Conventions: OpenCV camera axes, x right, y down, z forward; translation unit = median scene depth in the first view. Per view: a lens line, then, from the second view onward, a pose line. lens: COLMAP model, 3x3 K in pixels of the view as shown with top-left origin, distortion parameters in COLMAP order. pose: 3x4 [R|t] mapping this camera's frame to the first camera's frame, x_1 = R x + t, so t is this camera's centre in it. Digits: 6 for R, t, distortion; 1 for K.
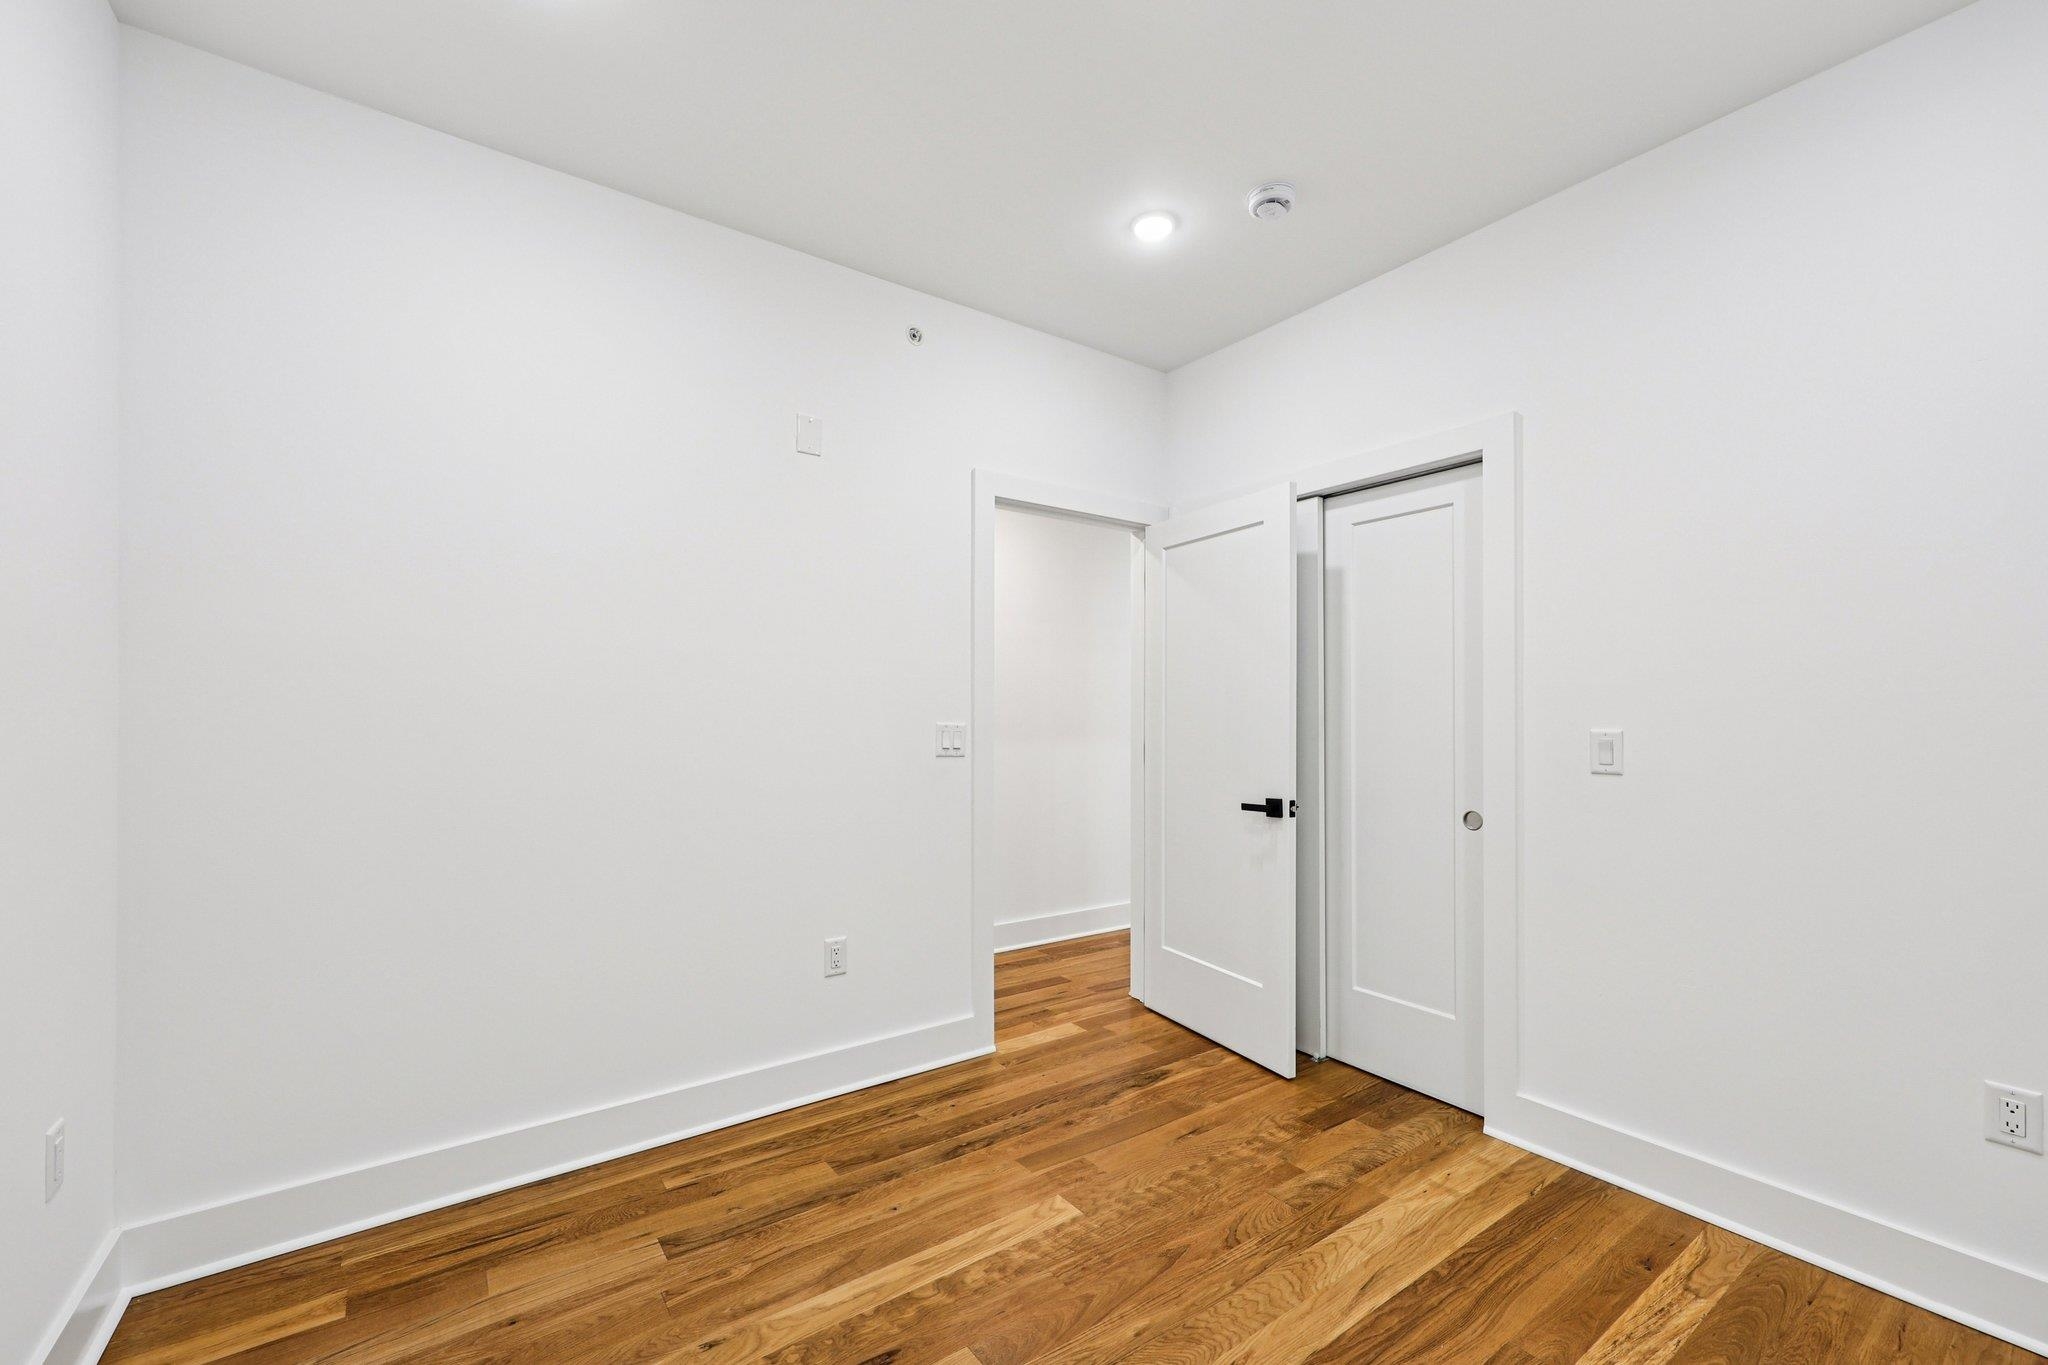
lens RADIAL K [[833.5, 0, 1016.6], [0, 833.5, 699.0], [0, 0, 1]] dist [0.001459, 0.000031]
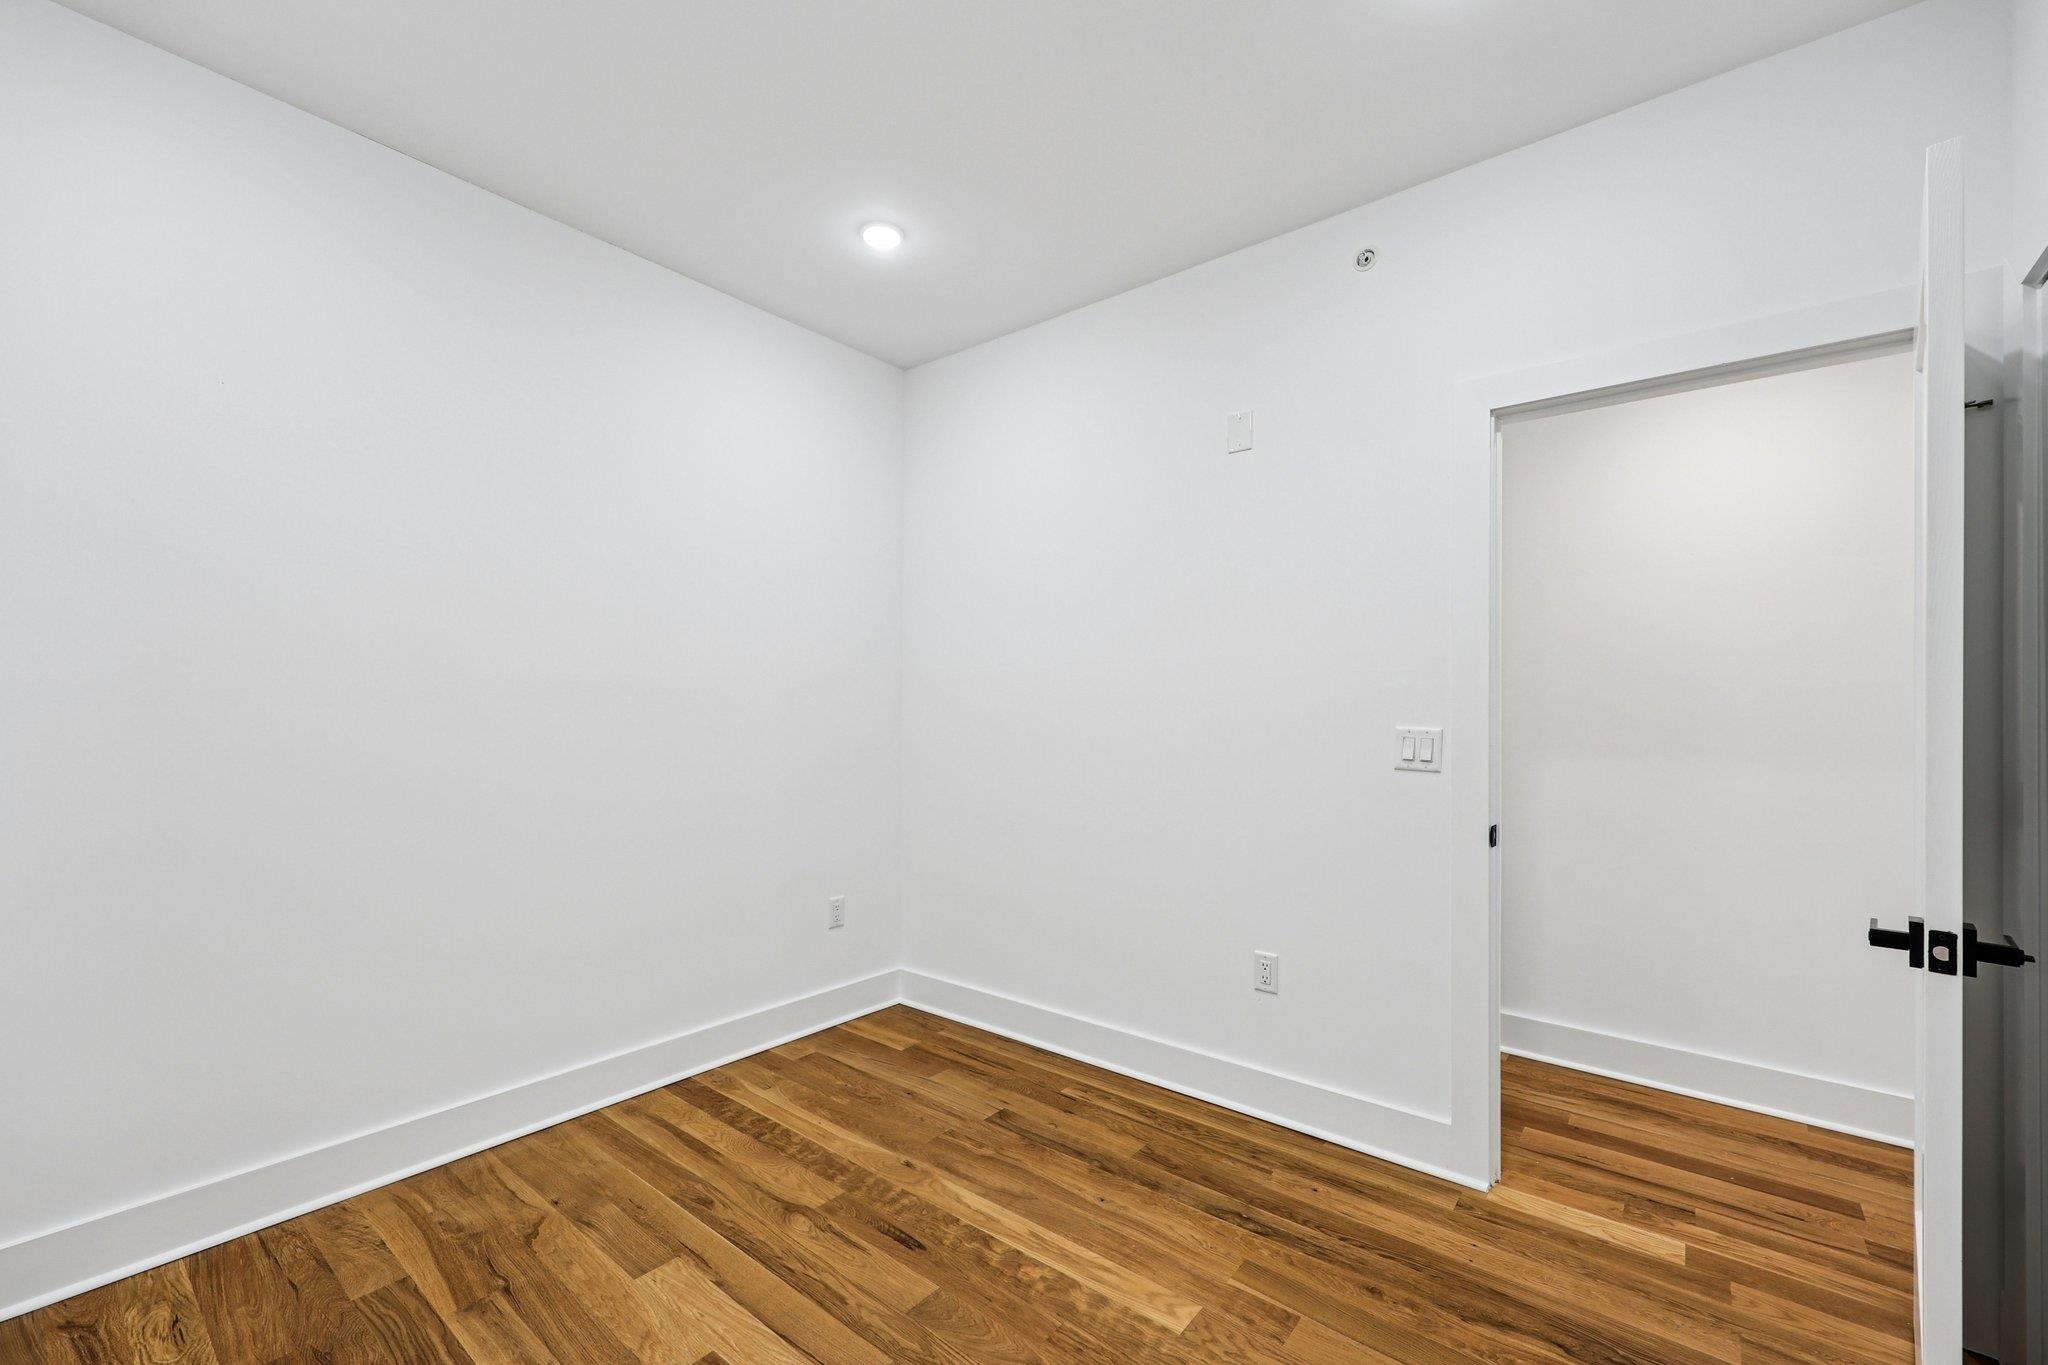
lens RADIAL K [[833.5, 0, 1025.6], [0, 833.5, 695.2], [0, 0, 1]] dist [0.001459, 0.000031]
pose [[0.283059, -0.015558, -0.958976, 0.735976], [0.007841, 0.999873, -0.013906, 0.008756], [0.959071, -0.003583, 0.283145, 0.566801]]
